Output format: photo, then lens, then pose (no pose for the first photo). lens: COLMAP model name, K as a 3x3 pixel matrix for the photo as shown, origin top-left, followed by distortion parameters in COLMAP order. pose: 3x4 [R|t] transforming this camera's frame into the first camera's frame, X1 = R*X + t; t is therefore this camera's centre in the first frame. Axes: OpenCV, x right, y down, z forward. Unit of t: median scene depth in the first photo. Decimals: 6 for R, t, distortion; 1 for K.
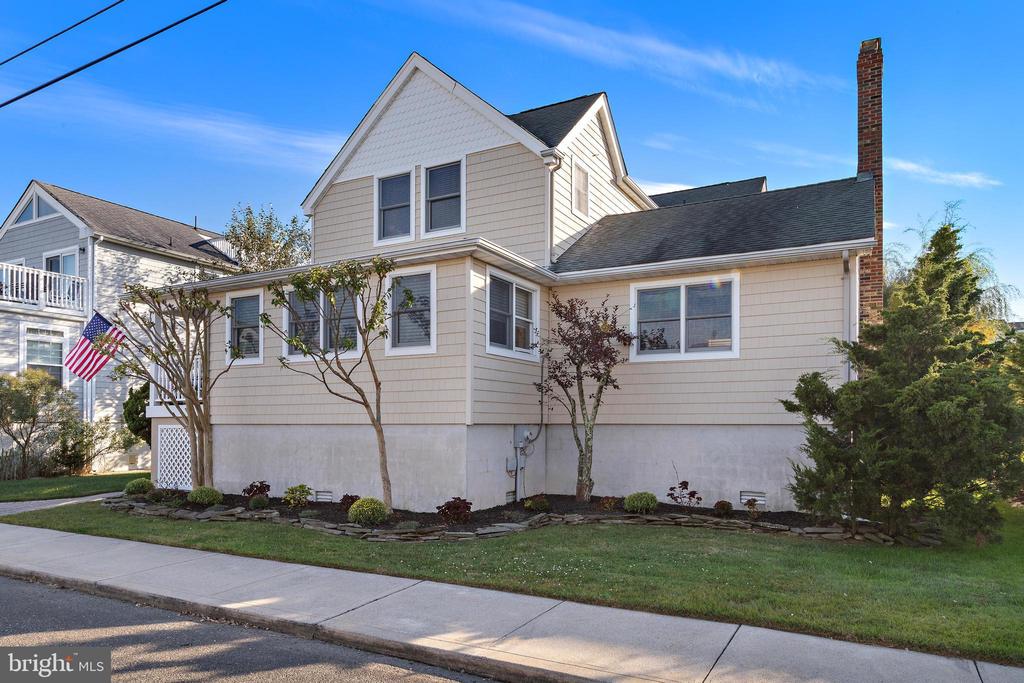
lens RADIAL K [[664.5, 0, 511.4], [0, 664.5, 336.7], [0, 0, 1]] dist [-0.000248, 0.002035]
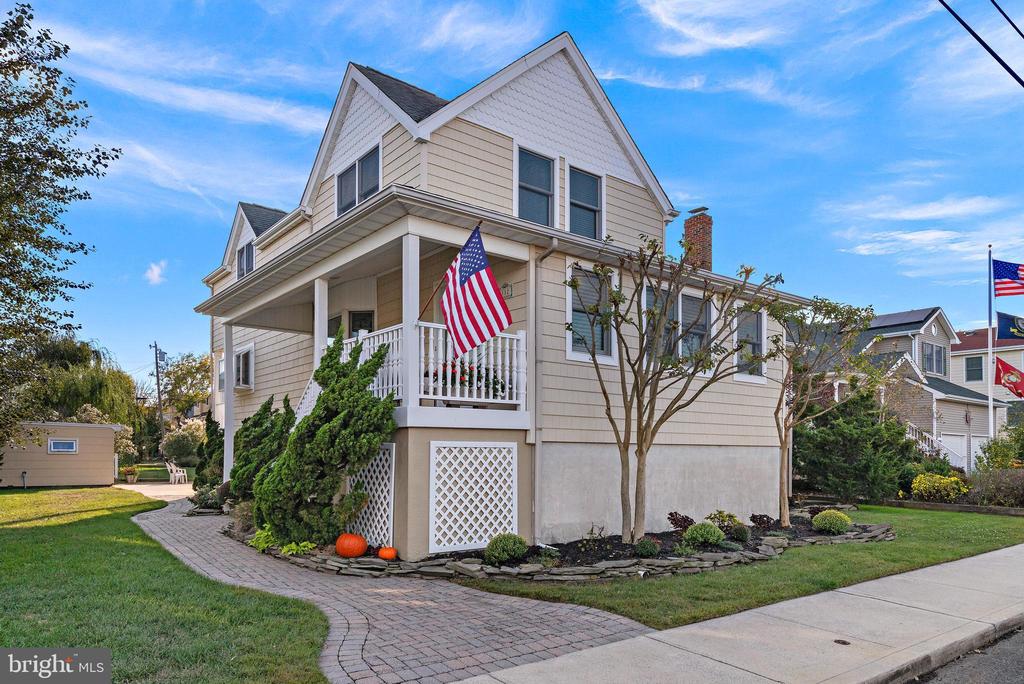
lens RADIAL K [[664.5, 0, 512.0], [0, 664.5, 346.2], [0, 0, 1]] dist [-0.000248, 0.002035]
pose [[0.393058, 0.141140, 0.908617, -1.047012], [-0.130512, 0.986709, -0.096812, 0.102041], [-0.910204, -0.080533, 0.406254, 0.740036]]
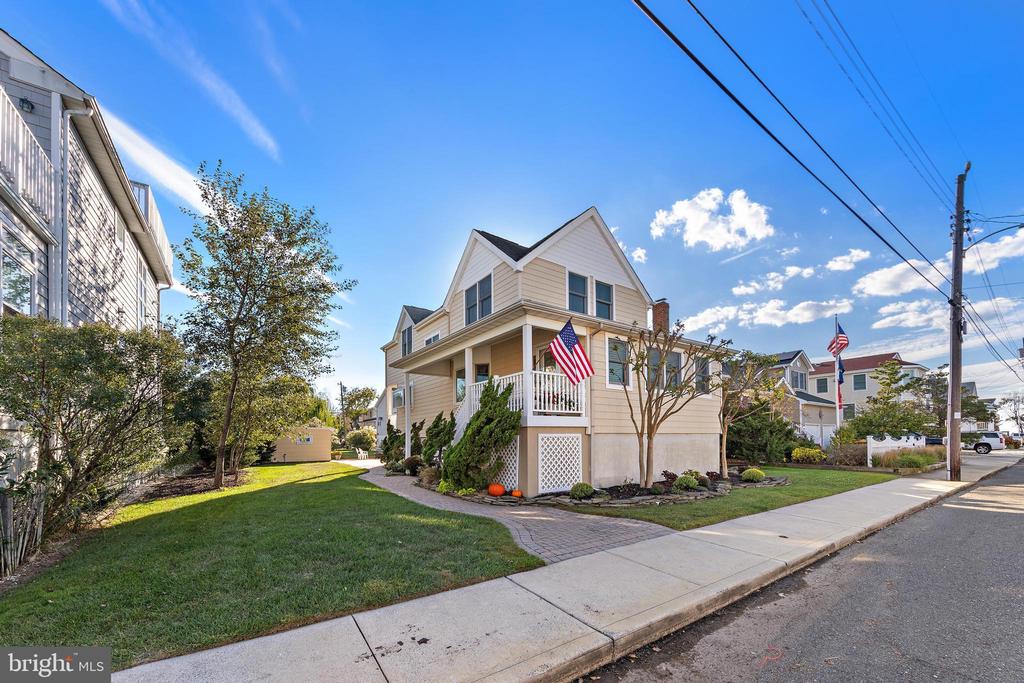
lens RADIAL K [[386.2, 0, 507.4], [0, 386.2, 379.4], [0, 0, 1]] dist [0.001402, -0.000048]
pose [[0.451847, 0.126736, 0.883047, -1.133145], [-0.110338, 0.990196, -0.085655, 0.108609], [-0.885245, -0.058731, 0.461401, 0.793293]]
